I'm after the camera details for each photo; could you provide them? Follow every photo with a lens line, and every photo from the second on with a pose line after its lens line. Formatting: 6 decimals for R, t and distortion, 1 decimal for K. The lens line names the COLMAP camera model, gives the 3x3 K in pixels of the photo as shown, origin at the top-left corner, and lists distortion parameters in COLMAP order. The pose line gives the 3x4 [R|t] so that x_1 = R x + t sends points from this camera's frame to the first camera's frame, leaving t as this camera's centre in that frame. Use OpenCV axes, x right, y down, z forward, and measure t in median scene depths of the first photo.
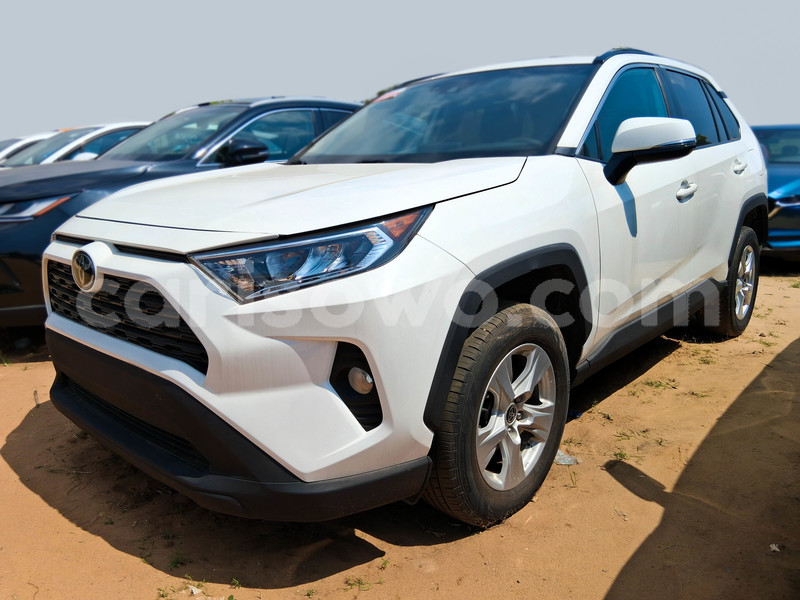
lens RADIAL K [[591.6, 0, 400.0], [0, 591.6, 300.0], [0, 0, 1]] dist [0.003610, 0.003160]
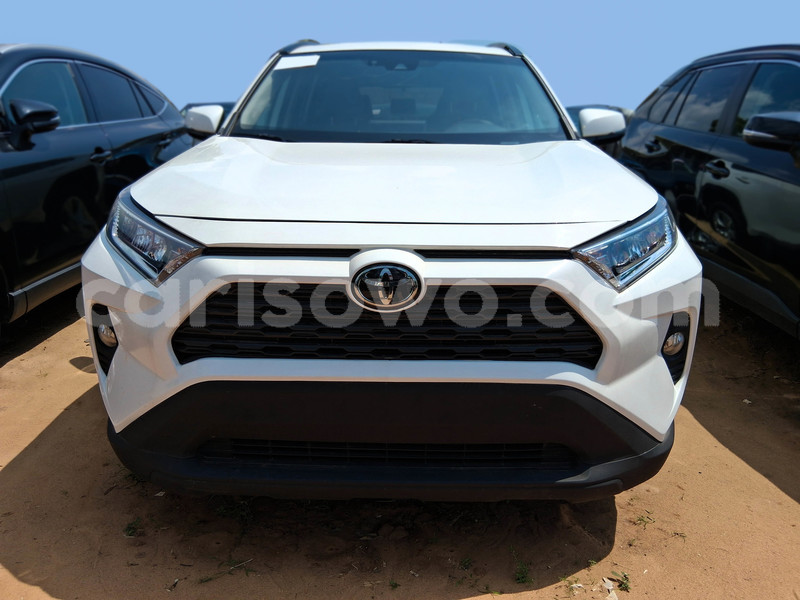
lens RADIAL K [[591.6, 0, 400.0], [0, 591.6, 300.0], [0, 0, 1]] dist [0.003610, 0.003160]
pose [[0.770112, -0.153377, 0.619195, -1.156255], [0.120616, 0.988166, 0.094758, -0.118739], [-0.626402, 0.001711, 0.779499, 0.423767]]
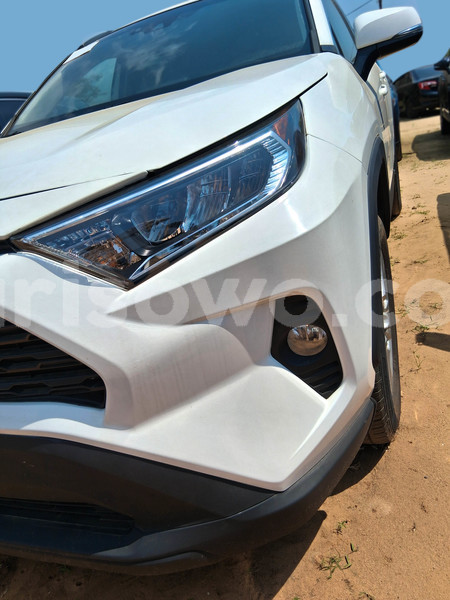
lens RADIAL K [[450.2, 0, 225.0], [0, 450.2, 300.0], [0, 0, 1]] dist [0.082684, -0.146483]
pose [[0.911726, -0.304010, 0.276285, -0.300889], [0.272757, 0.950903, 0.146243, -0.024361], [-0.307180, -0.057975, 0.949884, 0.476329]]
